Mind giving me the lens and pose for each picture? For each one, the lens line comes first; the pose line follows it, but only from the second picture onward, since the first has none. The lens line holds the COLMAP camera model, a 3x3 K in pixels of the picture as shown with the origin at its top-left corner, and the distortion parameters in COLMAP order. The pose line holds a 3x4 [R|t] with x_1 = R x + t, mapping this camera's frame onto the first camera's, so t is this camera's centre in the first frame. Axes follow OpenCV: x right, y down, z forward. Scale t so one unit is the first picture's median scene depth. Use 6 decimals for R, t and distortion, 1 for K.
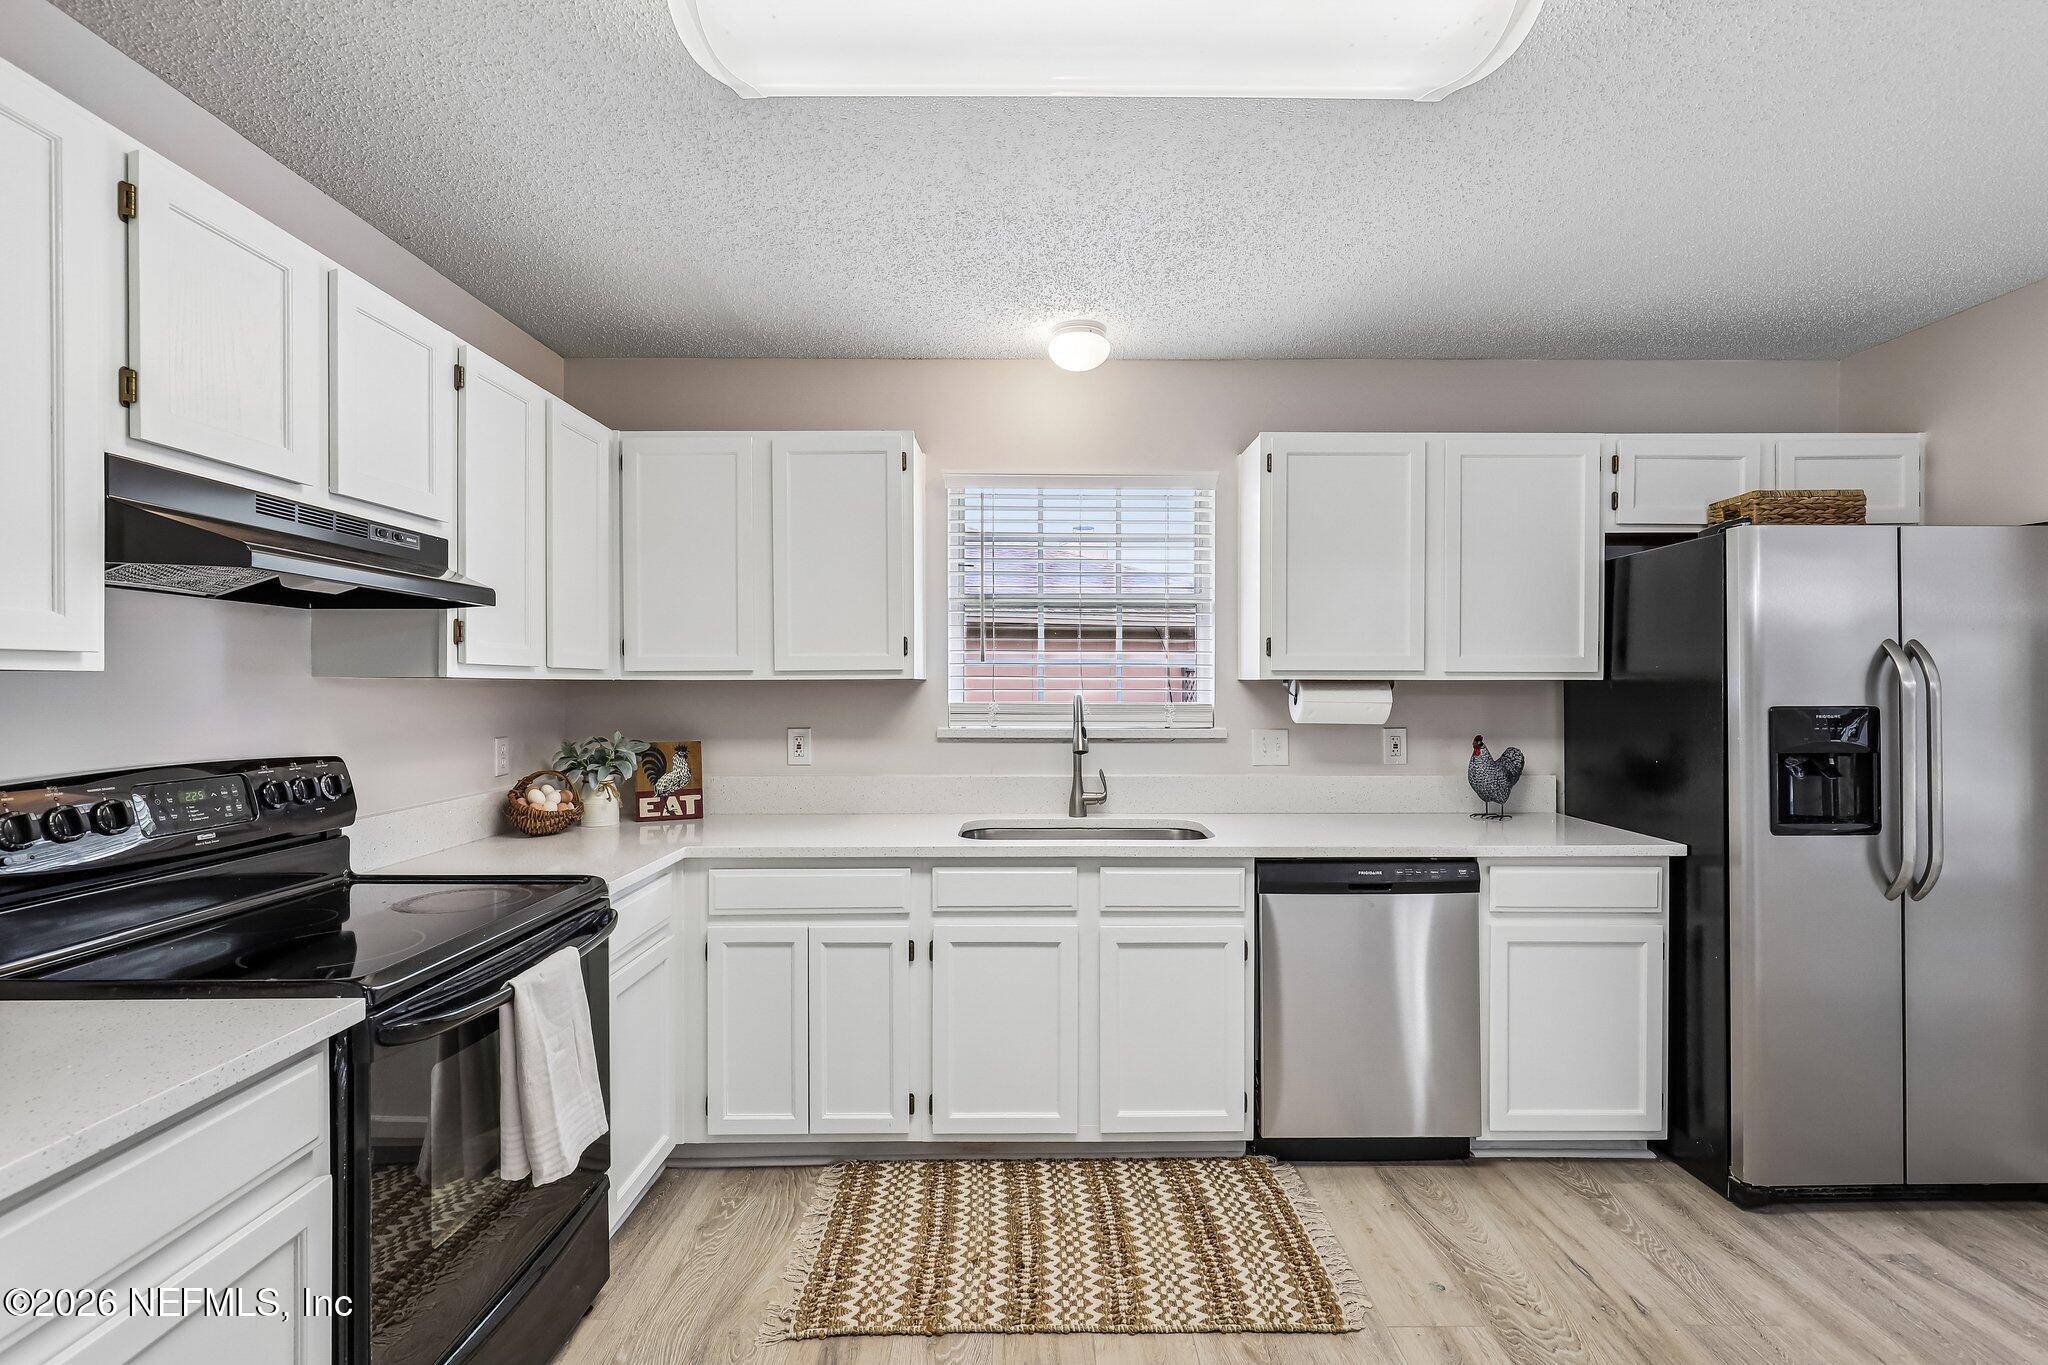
lens RADIAL K [[949.9, 0, 1027.4], [0, 949.9, 690.3], [0, 0, 1]] dist [0.006475, -0.001634]
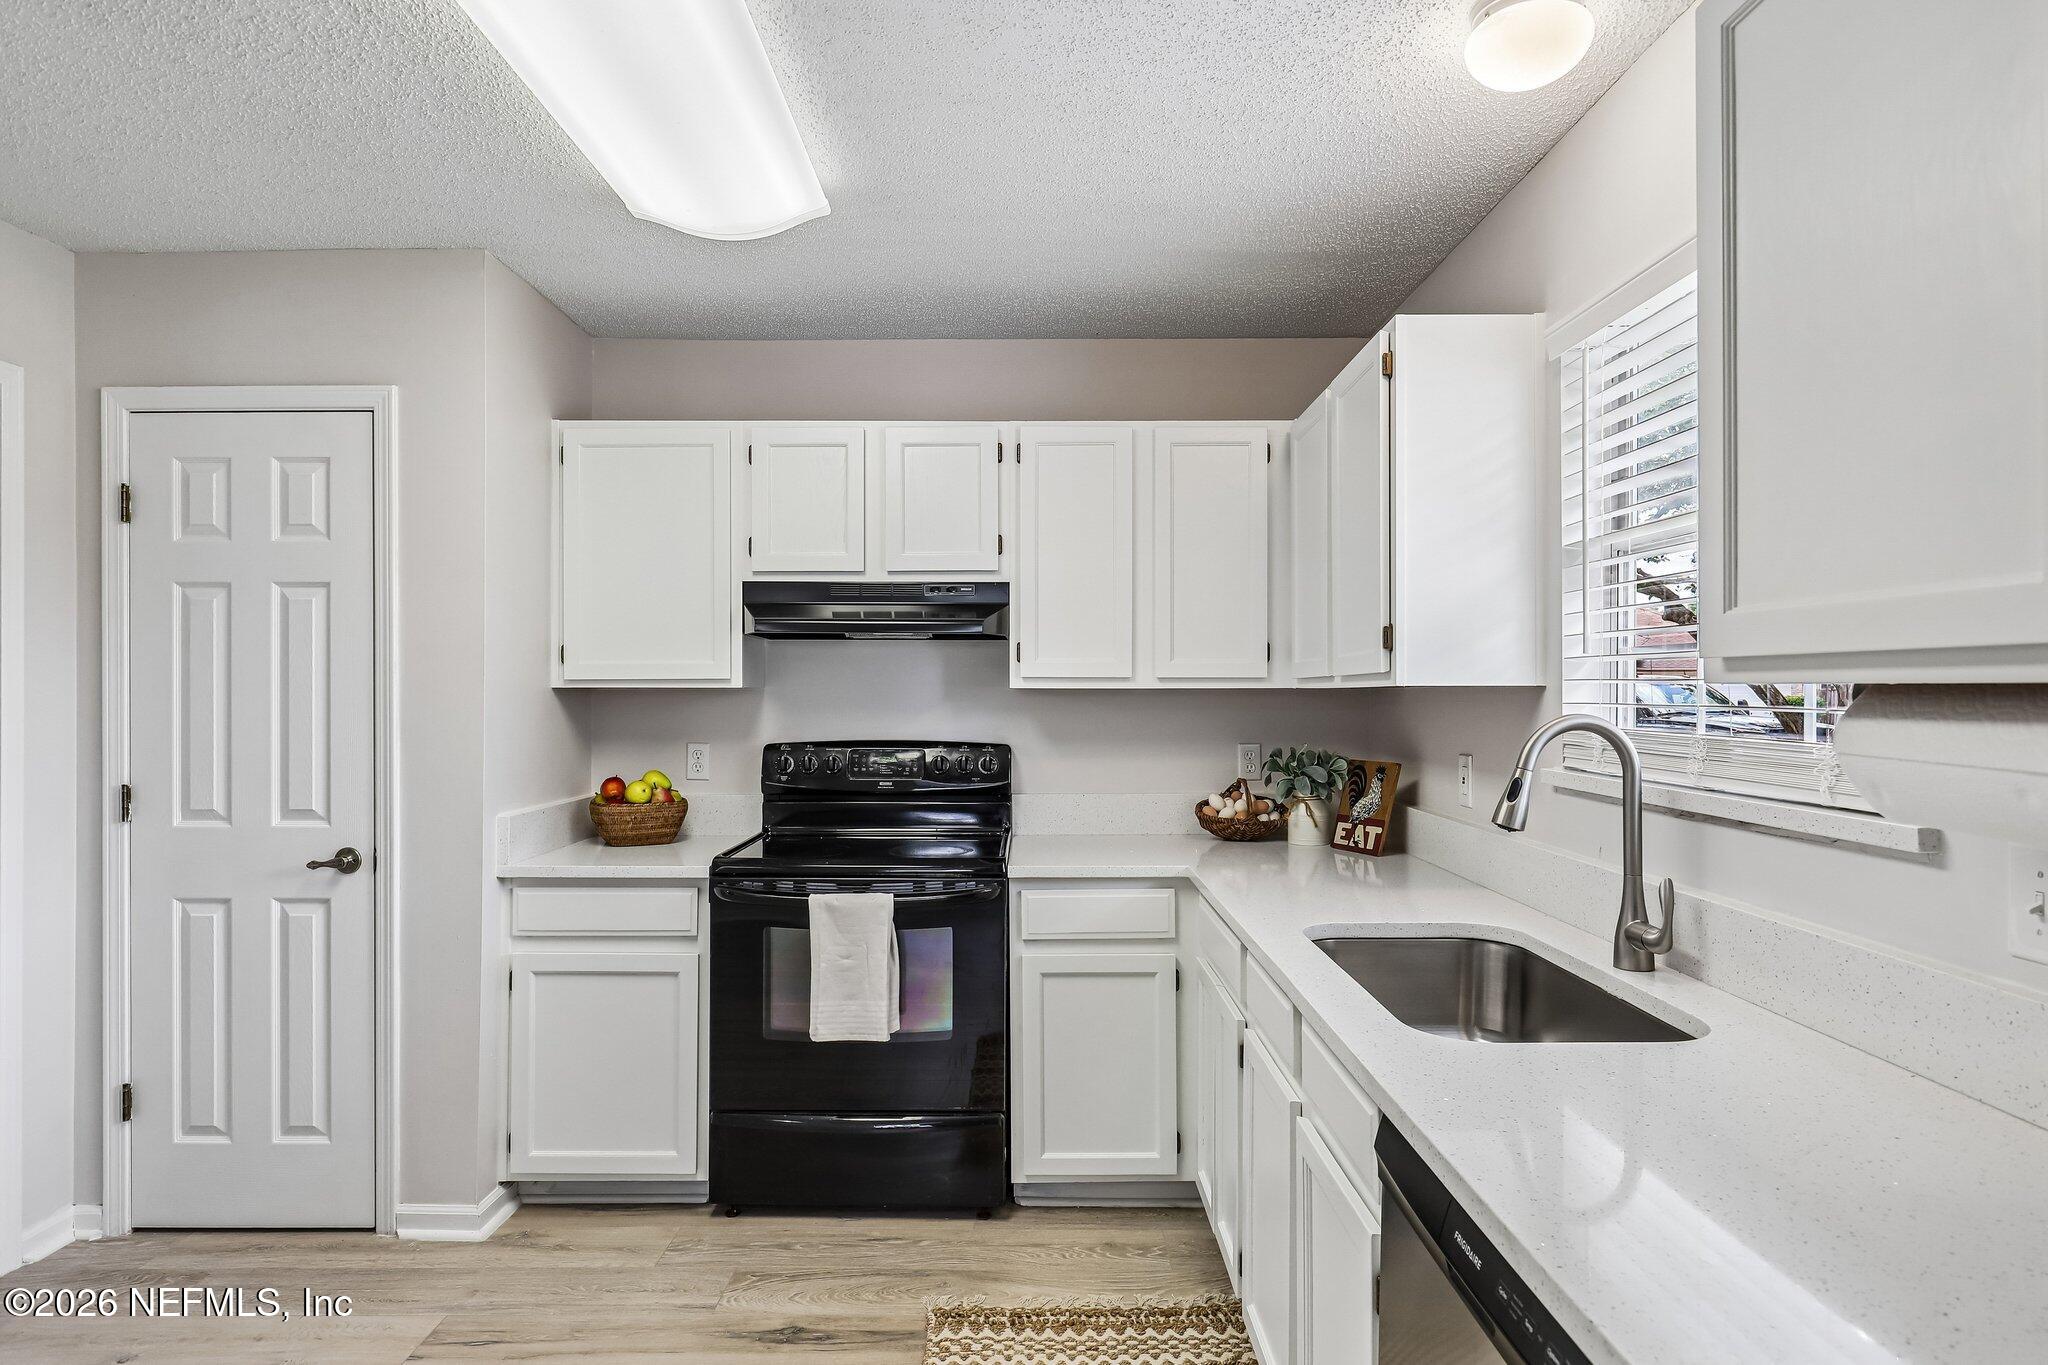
lens RADIAL K [[1158.6, 0, 1023.8], [0, 1158.6, 680.3], [0, 0, 1]] dist [-0.001767, 0.000022]
pose [[-0.005710, -0.004074, -0.999975, 0.709196], [-0.004088, 0.999983, -0.004050, -0.013094], [0.999975, 0.004064, -0.005726, 0.752991]]
